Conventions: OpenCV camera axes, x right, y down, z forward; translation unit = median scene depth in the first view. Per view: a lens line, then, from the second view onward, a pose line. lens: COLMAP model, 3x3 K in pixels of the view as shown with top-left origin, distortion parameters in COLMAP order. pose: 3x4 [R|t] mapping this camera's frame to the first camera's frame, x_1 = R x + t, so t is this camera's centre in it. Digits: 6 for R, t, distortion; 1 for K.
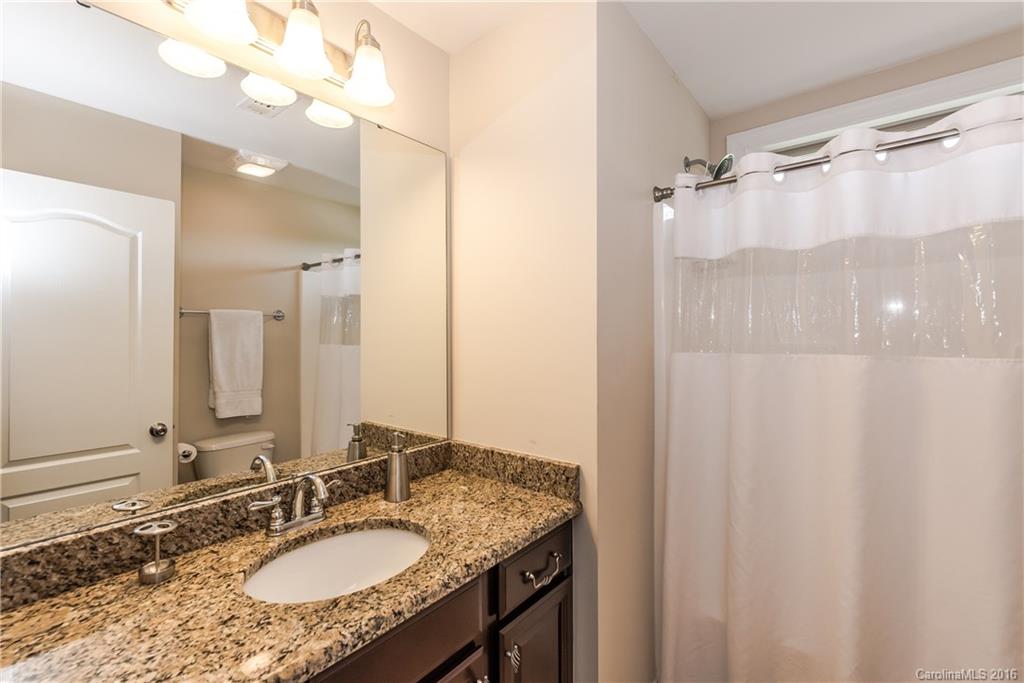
lens RADIAL K [[450.2, 0, 513.7], [0, 450.2, 337.1], [0, 0, 1]] dist [0.011764, 0.000082]
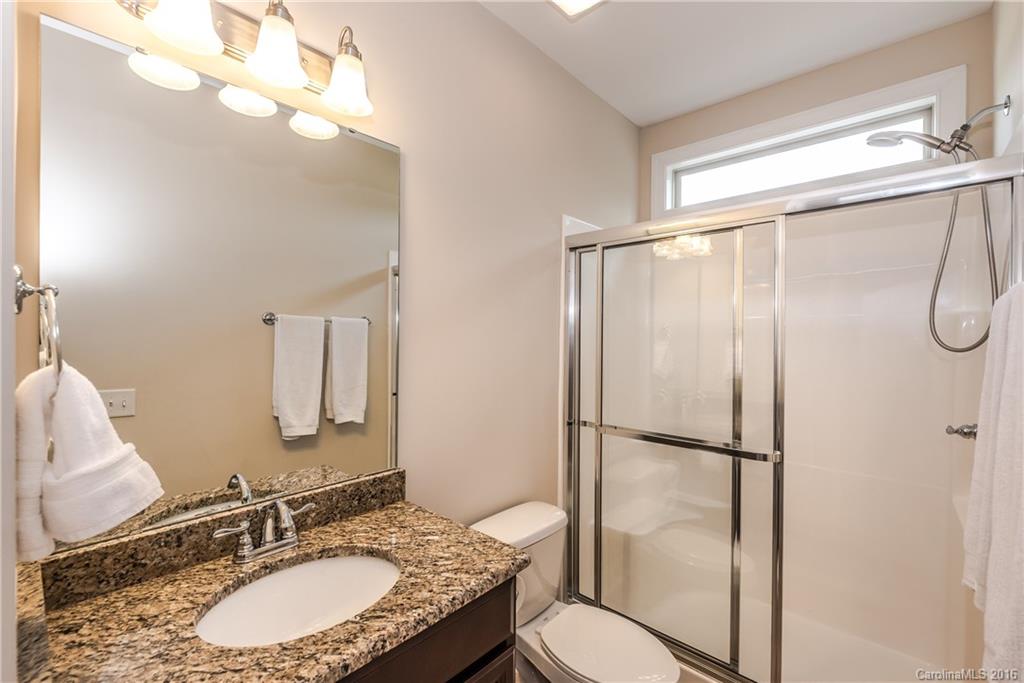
lens RADIAL K [[434.4, 0, 513.0], [0, 434.4, 346.6], [0, 0, 1]] dist [-0.000809, -0.000078]
pose [[0.998257, -0.010906, -0.058001, 0.094634], [0.010457, 0.999913, -0.008038, -0.001659], [0.058083, 0.007418, 0.998284, 0.118648]]
